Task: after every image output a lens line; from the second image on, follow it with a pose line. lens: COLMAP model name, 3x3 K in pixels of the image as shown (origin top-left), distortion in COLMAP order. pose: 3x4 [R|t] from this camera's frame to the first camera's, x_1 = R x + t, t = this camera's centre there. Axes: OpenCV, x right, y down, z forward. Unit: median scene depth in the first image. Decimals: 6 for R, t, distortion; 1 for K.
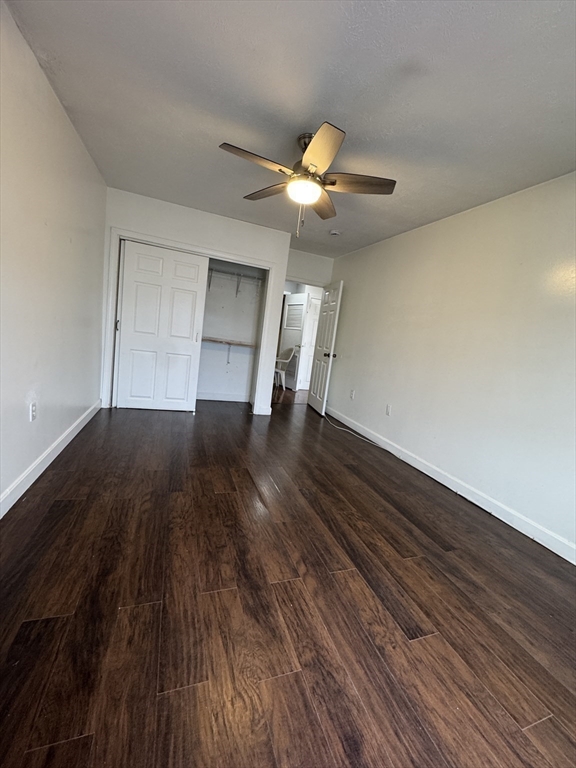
lens RADIAL K [[306.3, 0, 287.8], [0, 306.3, 382.4], [0, 0, 1]] dist [-0.000698, 0.000220]
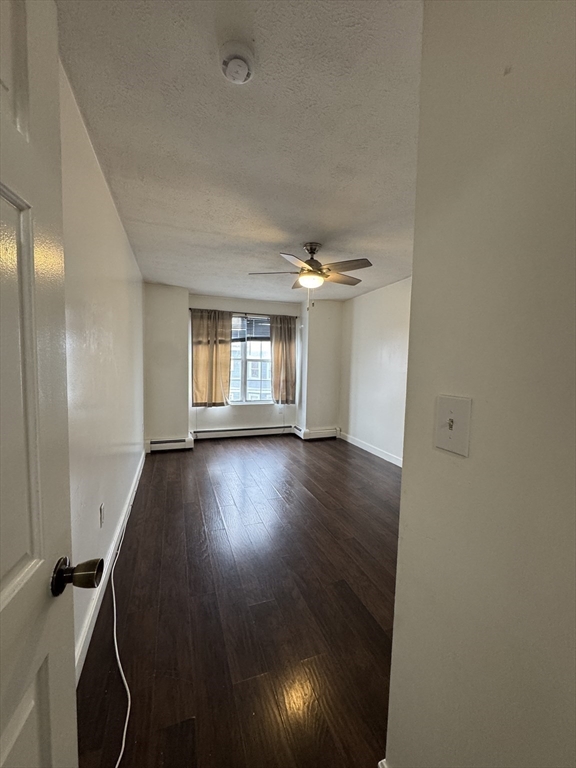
lens RADIAL K [[306.3, 0, 287.8], [0, 306.3, 382.4], [0, 0, 1]] dist [-0.000698, 0.000220]
pose [[-0.988941, -0.147209, -0.018054, 0.130033], [-0.147732, 0.966983, 0.207650, -0.505919], [-0.013110, 0.208020, -0.978037, 2.771745]]
